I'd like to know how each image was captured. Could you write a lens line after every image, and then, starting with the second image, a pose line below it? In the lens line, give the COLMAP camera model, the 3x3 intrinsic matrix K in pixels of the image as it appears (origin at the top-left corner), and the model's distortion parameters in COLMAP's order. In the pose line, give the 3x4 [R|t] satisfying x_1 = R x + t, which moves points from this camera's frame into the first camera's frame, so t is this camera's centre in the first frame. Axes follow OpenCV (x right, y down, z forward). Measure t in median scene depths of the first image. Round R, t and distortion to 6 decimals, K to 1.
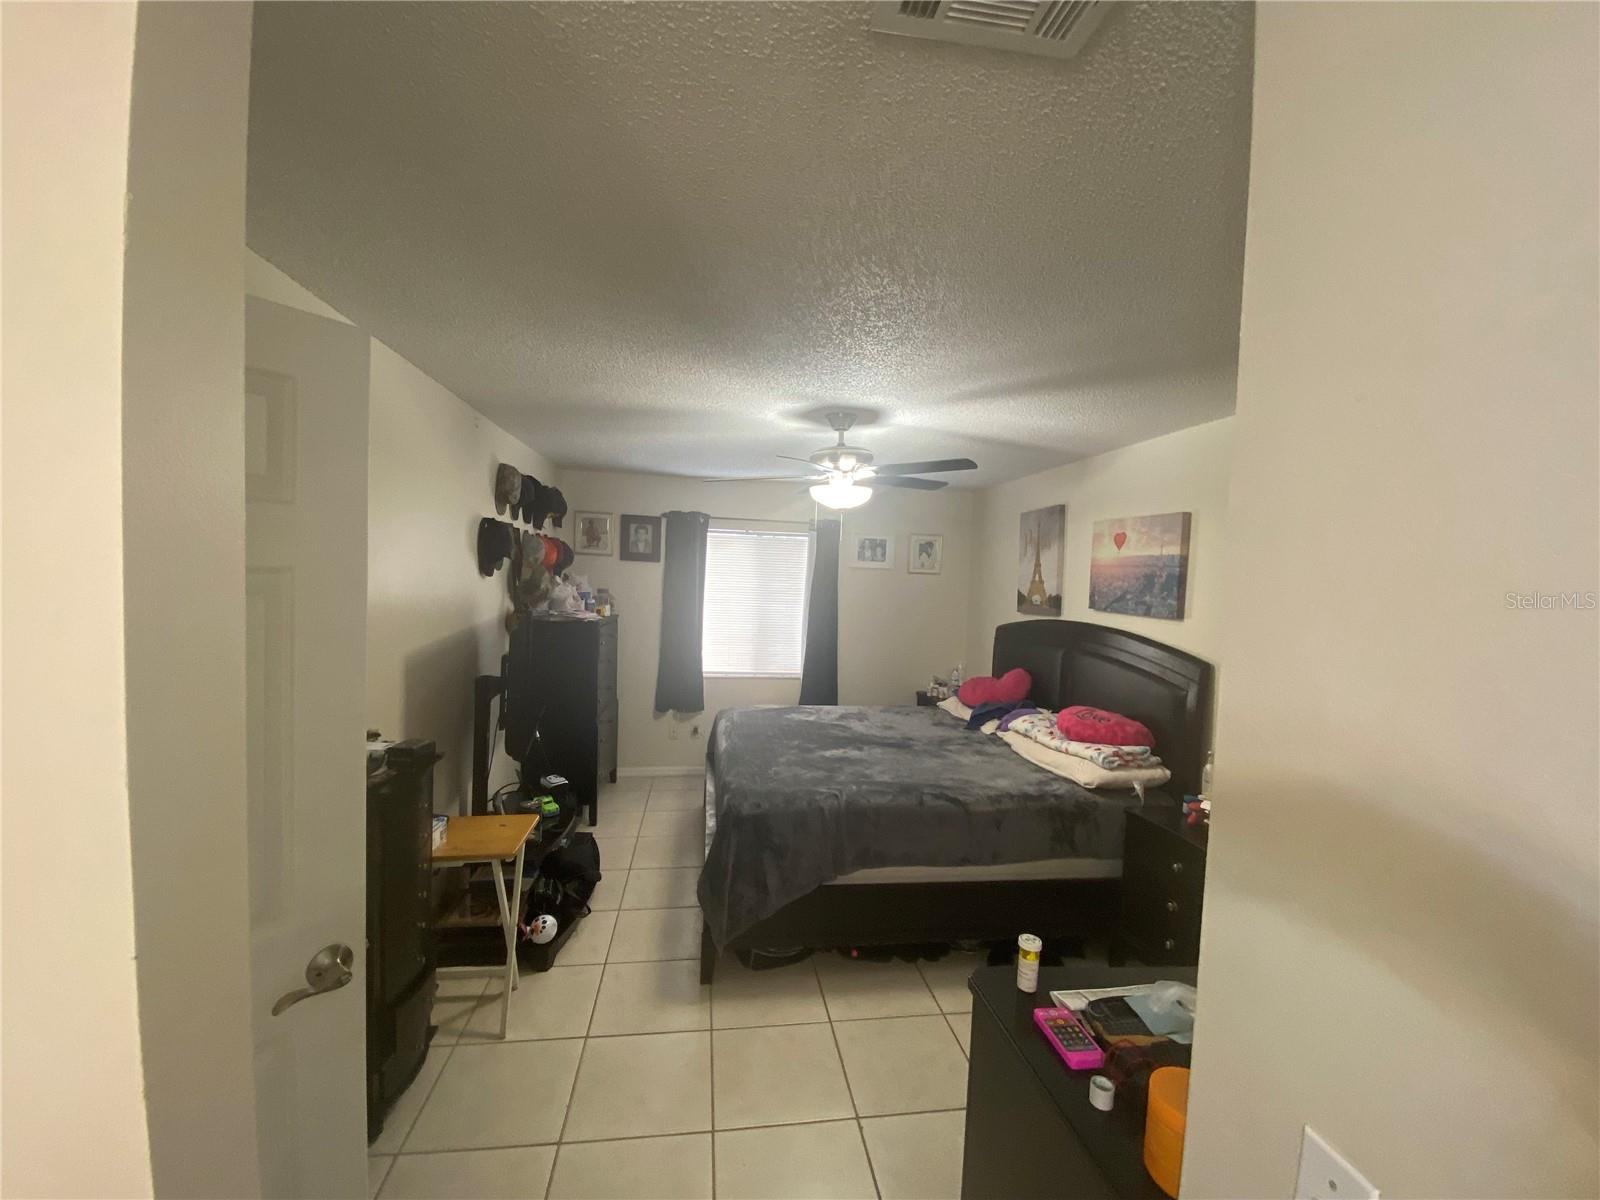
lens RADIAL K [[644.5, 0, 801.8], [0, 644.5, 597.7], [0, 0, 1]] dist [-0.011065, -0.003042]
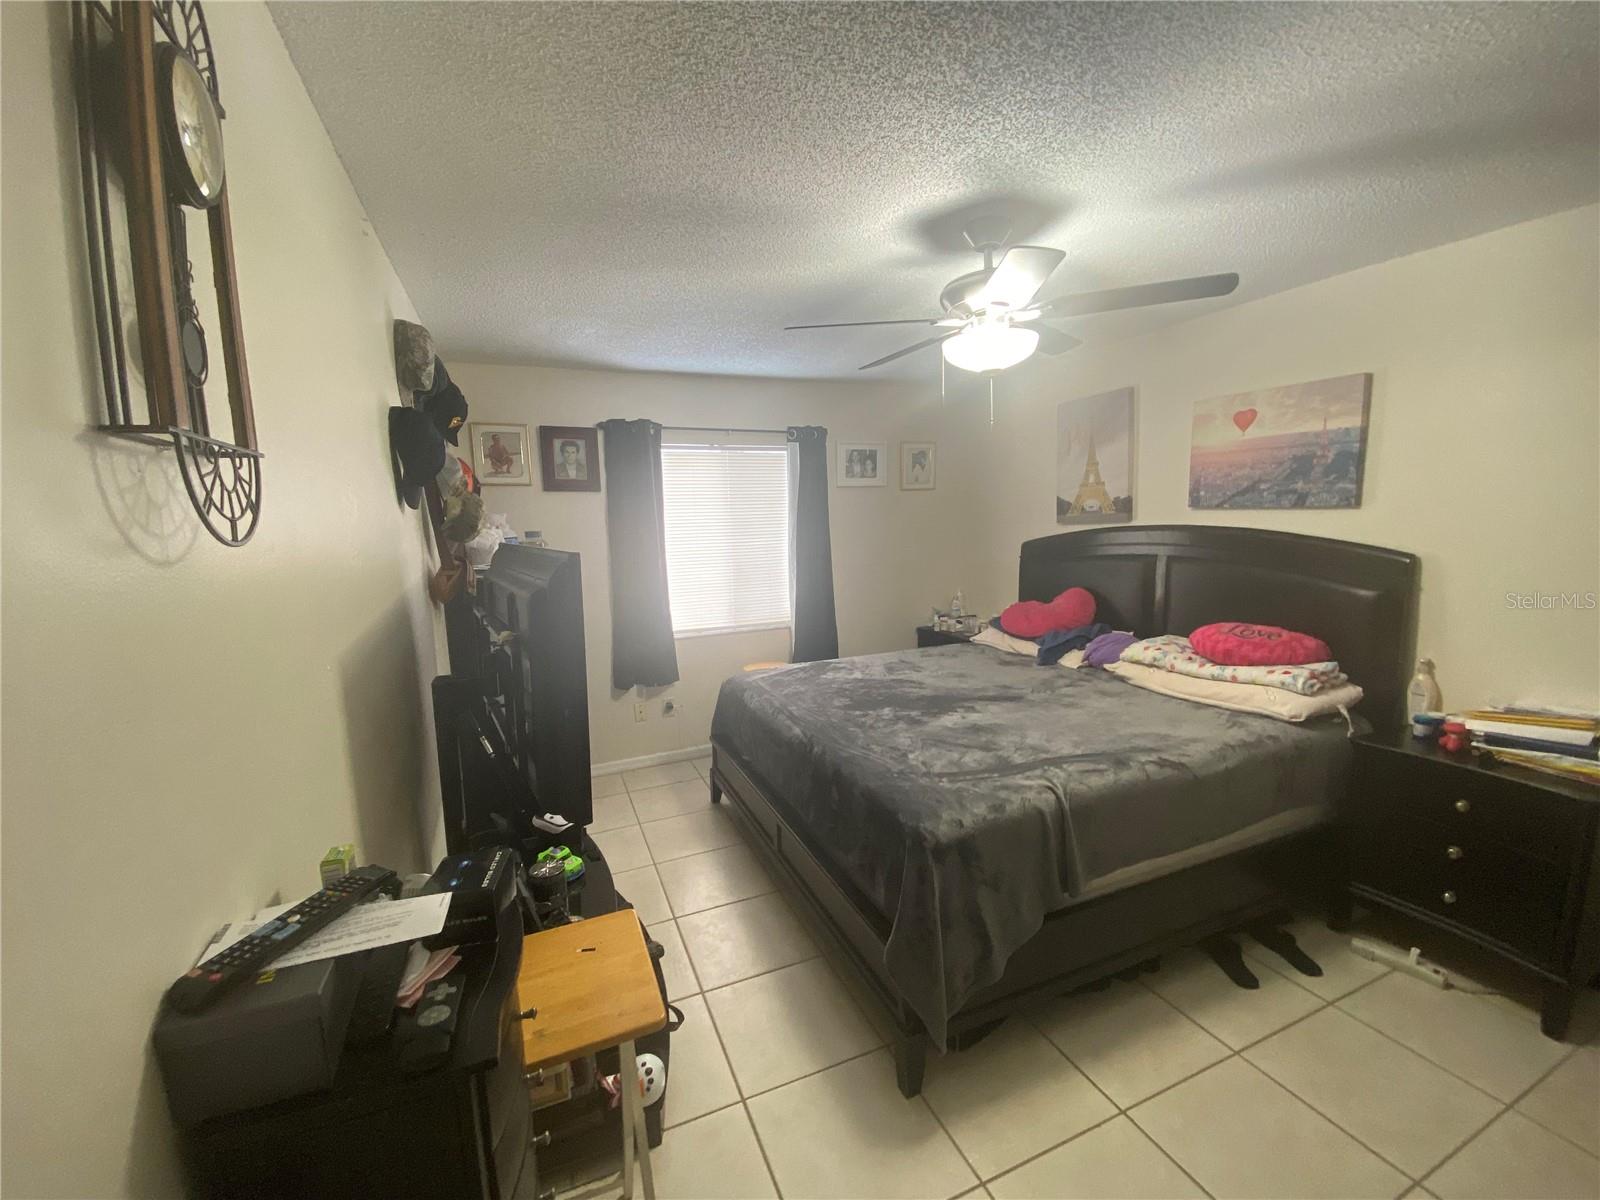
lens RADIAL K [[644.5, 0, 797.7], [0, 644.5, 608.9], [0, 0, 1]] dist [-0.011065, -0.003042]
pose [[0.966274, -0.101268, 0.236768, -0.279515], [0.075153, 0.990302, 0.116853, 0.012614], [-0.246305, -0.095119, 0.964514, 0.328768]]
